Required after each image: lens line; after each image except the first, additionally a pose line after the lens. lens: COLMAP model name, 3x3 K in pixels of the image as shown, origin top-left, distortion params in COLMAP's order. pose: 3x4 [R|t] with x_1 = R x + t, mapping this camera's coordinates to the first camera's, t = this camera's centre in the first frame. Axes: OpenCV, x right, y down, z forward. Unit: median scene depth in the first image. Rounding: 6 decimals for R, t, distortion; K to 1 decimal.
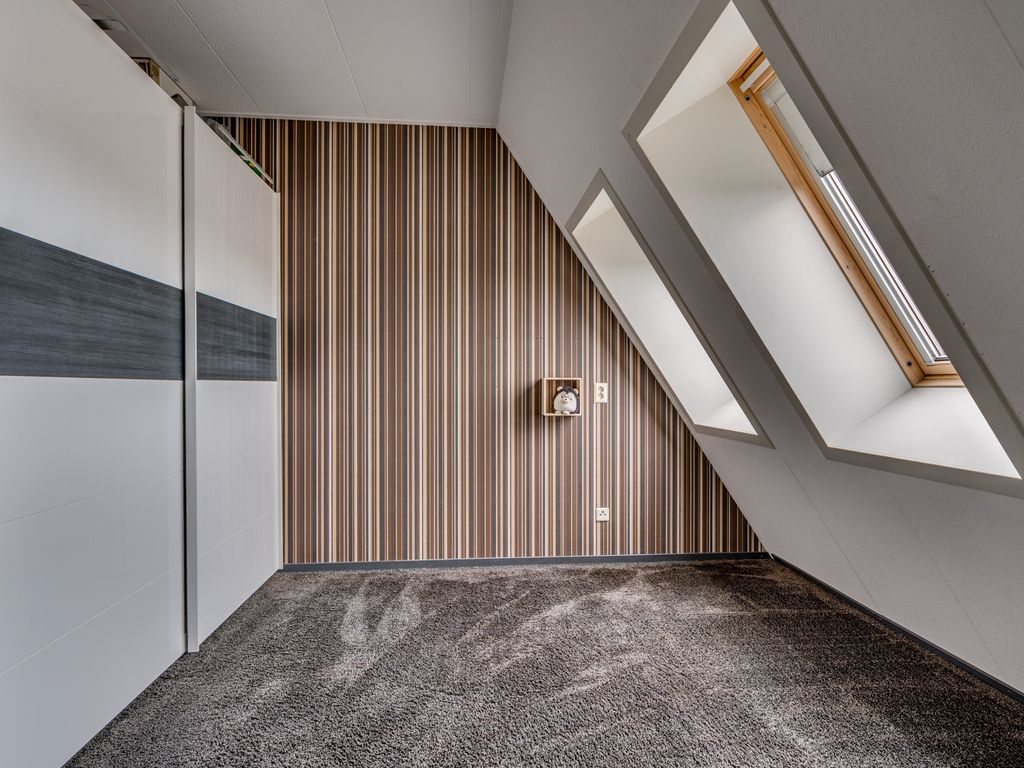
lens RADIAL K [[555.1, 0, 511.4], [0, 555.1, 389.2], [0, 0, 1]] dist [-0.001318, -0.000306]
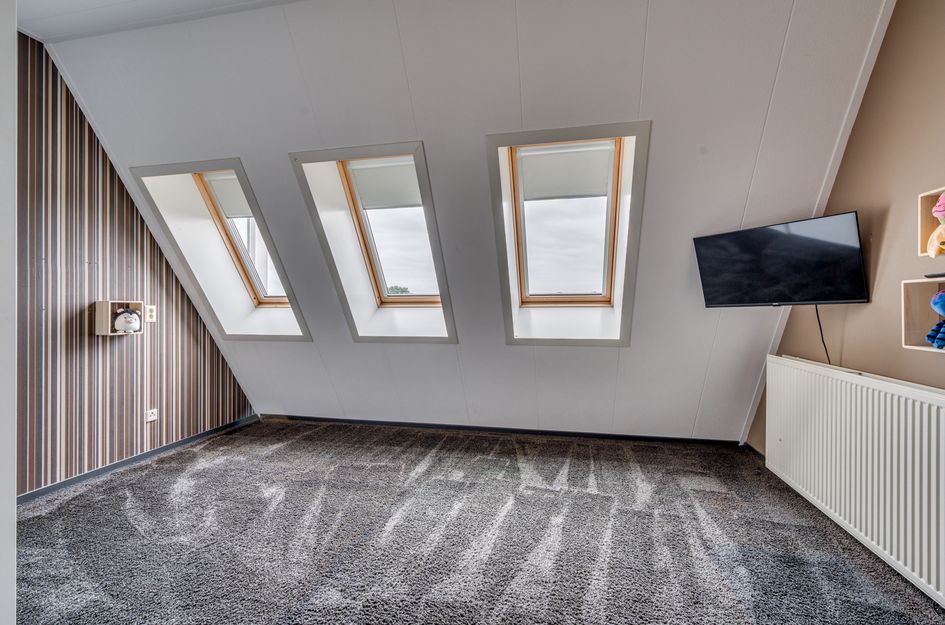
lens RADIAL K [[427.1, 0, 473.9], [0, 427.1, 307.4], [0, 0, 1]] dist [0.000300, 0.000180]
pose [[0.283681, -0.002451, 0.958915, -0.530709], [0.010284, 0.999947, -0.000486, 0.000434], [-0.958863, 0.010000, 0.283691, 0.070919]]
